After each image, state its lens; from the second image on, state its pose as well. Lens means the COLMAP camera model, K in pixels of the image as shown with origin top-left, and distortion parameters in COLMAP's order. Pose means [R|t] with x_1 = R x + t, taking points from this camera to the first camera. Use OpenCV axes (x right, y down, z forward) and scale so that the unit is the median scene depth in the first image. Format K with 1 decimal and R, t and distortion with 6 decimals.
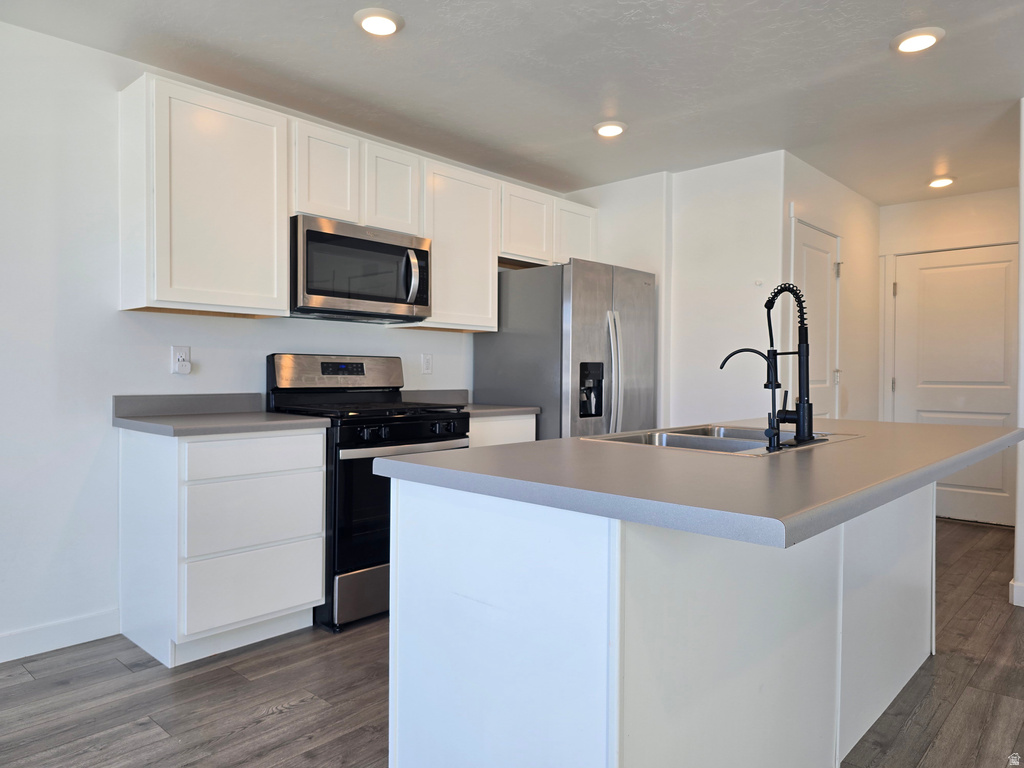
lens RADIAL K [[689.6, 0, 514.3], [0, 689.6, 378.3], [0, 0, 1]] dist [0.058859, -0.061161]
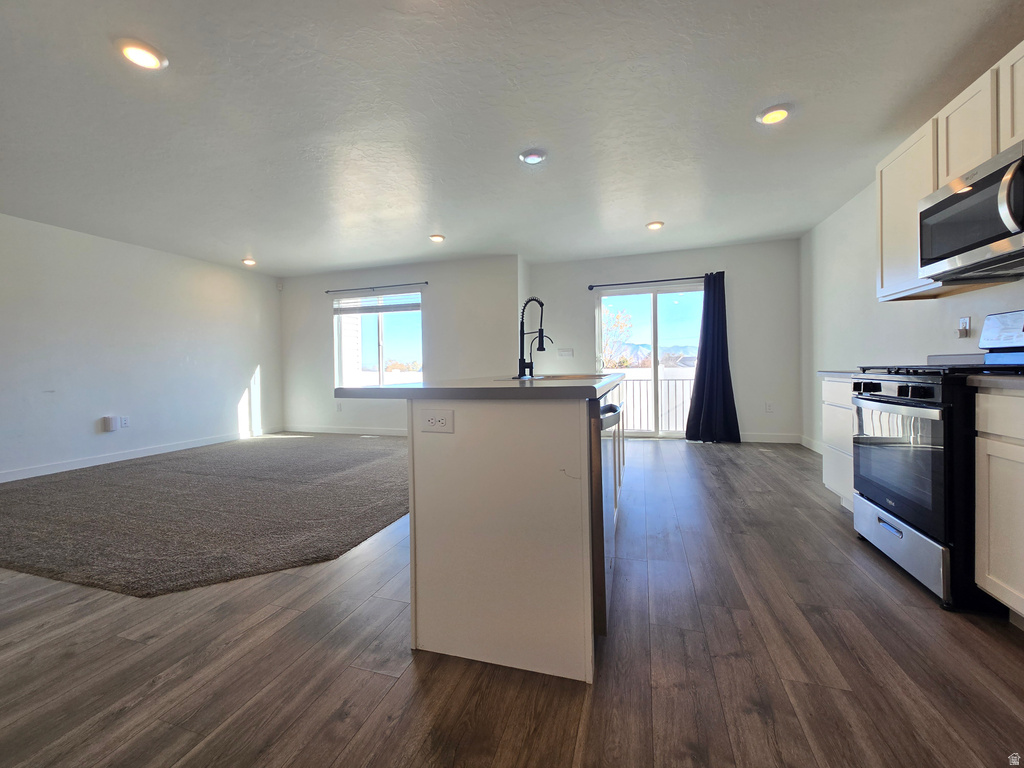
lens RADIAL K [[420.6, 0, 506.7], [0, 420.6, 375.2], [0, 0, 1]] dist [-0.003869, -0.000046]
pose [[-0.905859, 0.016974, -0.423240, 0.567519], [0.008499, 0.999724, 0.021904, 0.033332], [0.423495, 0.016245, -0.905753, 1.215784]]
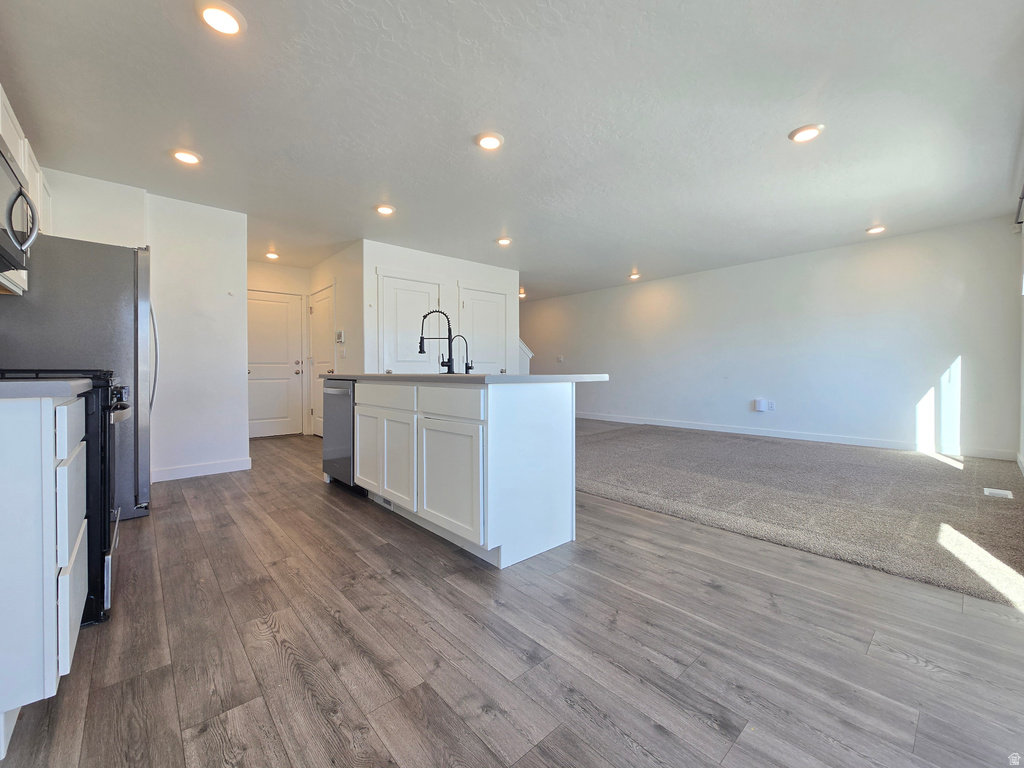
lens RADIAL K [[420.6, 0, 506.7], [0, 420.6, 375.2], [0, 0, 1]] dist [-0.003869, -0.000046]
pose [[0.099339, -0.015775, 0.994929, -0.622488], [0.012162, 0.999819, 0.014638, 0.043688], [-0.994979, 0.010646, 0.099513, 0.370659]]
